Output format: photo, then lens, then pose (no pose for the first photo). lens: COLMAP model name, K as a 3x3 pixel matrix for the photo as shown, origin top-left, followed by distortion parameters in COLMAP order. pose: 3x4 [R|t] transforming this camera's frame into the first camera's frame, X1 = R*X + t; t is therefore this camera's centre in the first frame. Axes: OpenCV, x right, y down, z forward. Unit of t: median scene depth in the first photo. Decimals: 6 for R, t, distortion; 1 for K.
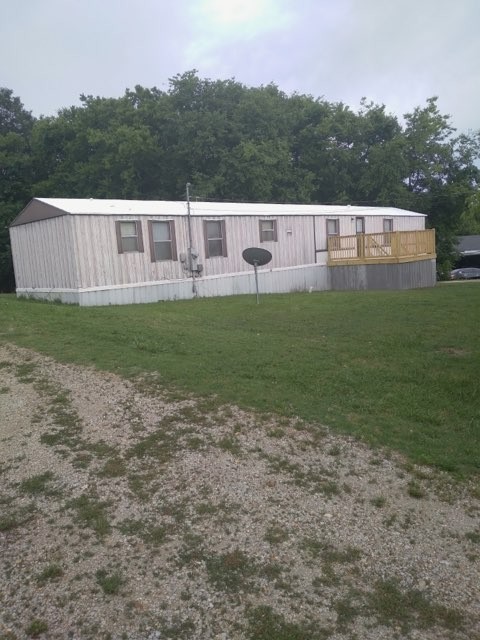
lens RADIAL K [[508.4, 0, 240.0], [0, 508.4, 320.0], [0, 0, 1]] dist [0.011423, -0.056497]
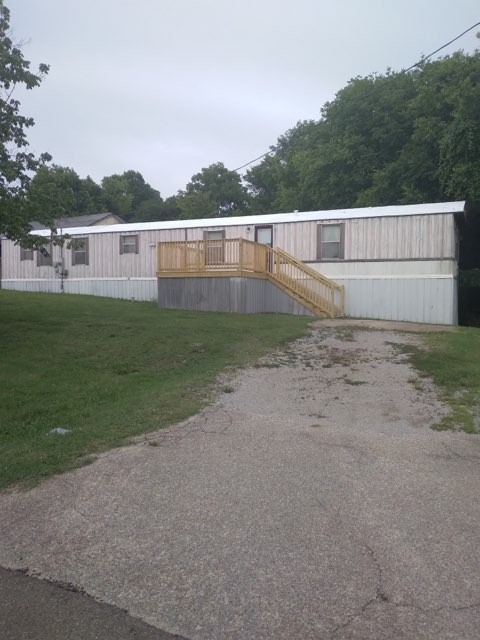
lens RADIAL K [[508.4, 0, 240.0], [0, 508.4, 320.0], [0, 0, 1]] dist [0.011423, -0.056497]
pose [[0.389683, 0.150918, -0.908499, 1.342238], [-0.130699, 0.985559, 0.107659, -0.178566], [0.911627, 0.076787, 0.403781, 0.845610]]
